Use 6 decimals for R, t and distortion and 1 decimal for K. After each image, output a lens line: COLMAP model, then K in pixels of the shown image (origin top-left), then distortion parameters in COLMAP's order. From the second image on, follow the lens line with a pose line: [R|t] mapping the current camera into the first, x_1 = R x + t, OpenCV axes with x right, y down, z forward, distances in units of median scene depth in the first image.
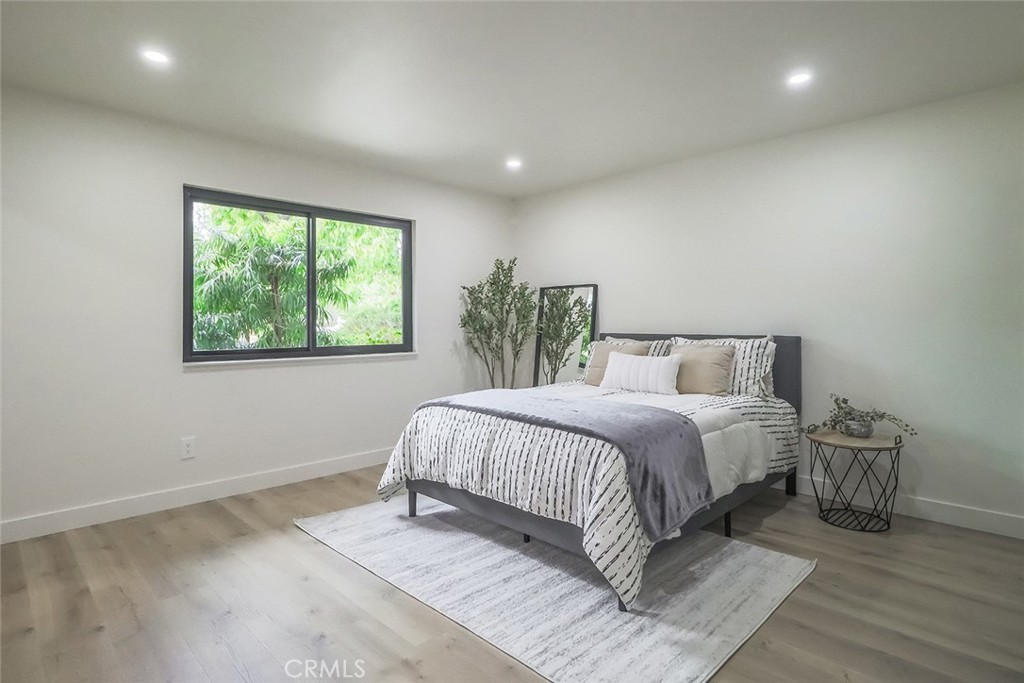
lens RADIAL K [[540.7, 0, 513.5], [0, 540.7, 301.6], [0, 0, 1]] dist [-0.000753, -0.000298]
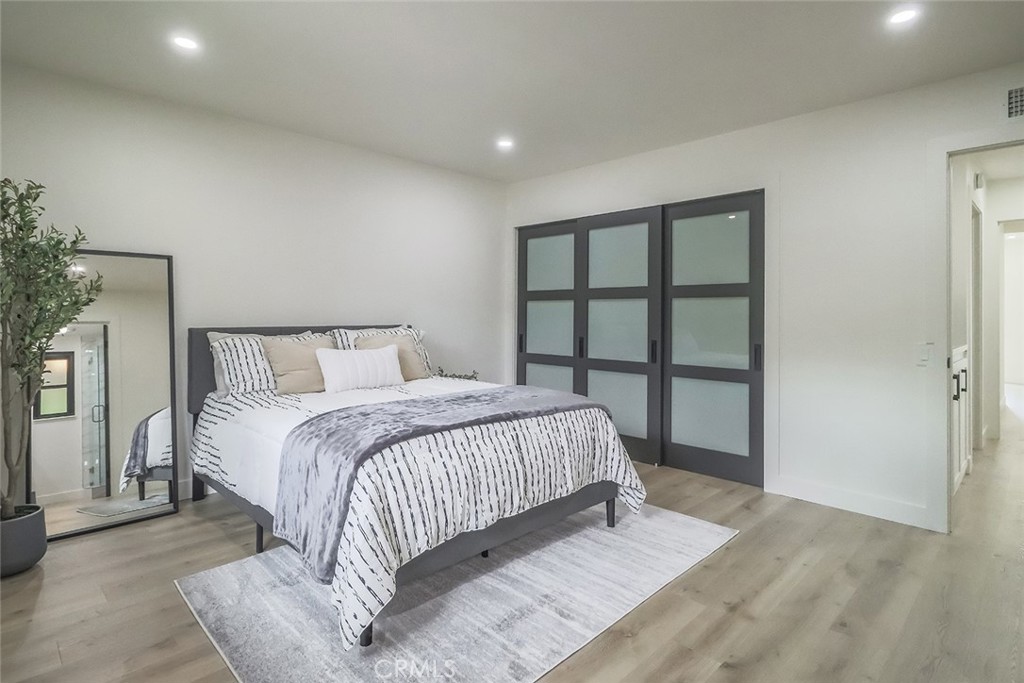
lens RADIAL K [[540.7, 0, 513.5], [0, 540.7, 301.6], [0, 0, 1]] dist [-0.000753, -0.000298]
pose [[-0.006589, 0.022913, 0.999716, -0.966221], [-0.042480, 0.998829, -0.023172, 0.040856], [-0.999076, -0.042620, -0.005608, 1.061463]]
